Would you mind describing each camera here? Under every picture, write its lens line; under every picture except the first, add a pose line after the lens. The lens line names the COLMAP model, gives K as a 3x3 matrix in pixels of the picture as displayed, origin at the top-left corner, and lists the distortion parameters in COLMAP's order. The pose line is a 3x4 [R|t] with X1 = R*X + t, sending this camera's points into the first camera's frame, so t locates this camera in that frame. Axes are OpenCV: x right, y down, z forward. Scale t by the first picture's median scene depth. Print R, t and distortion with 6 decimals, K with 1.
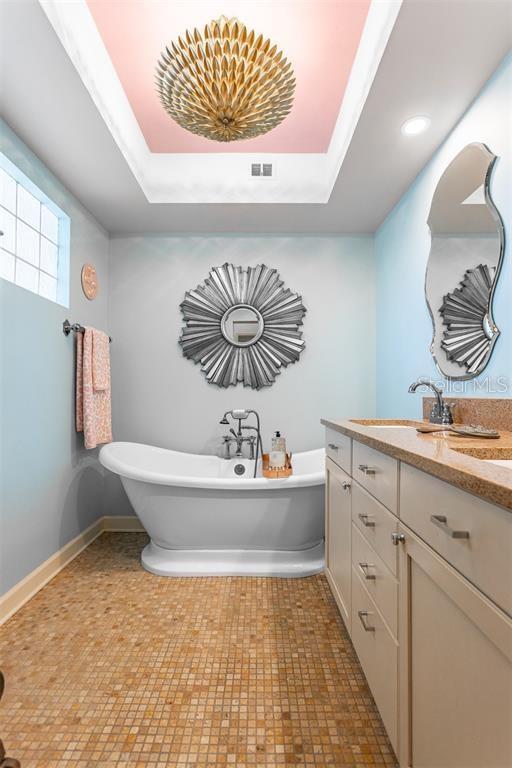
lens RADIAL K [[378.1, 0, 272.1], [0, 378.1, 385.8], [0, 0, 1]] dist [-0.002444, 0.001678]
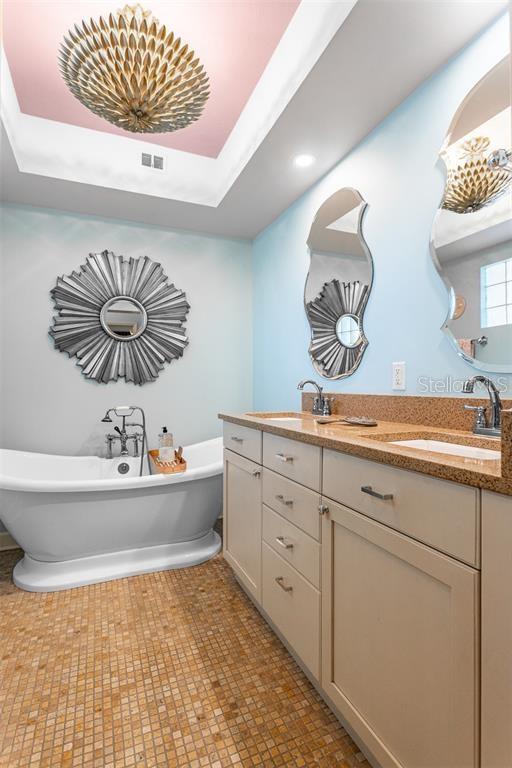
lens RADIAL K [[378.1, 0, 272.1], [0, 378.1, 385.8], [0, 0, 1]] dist [-0.002444, 0.001678]
pose [[0.917333, -0.005588, 0.398082, -0.153425], [-0.004527, 0.999690, 0.024463, -0.018373], [-0.398095, -0.024243, 0.917024, -0.037534]]
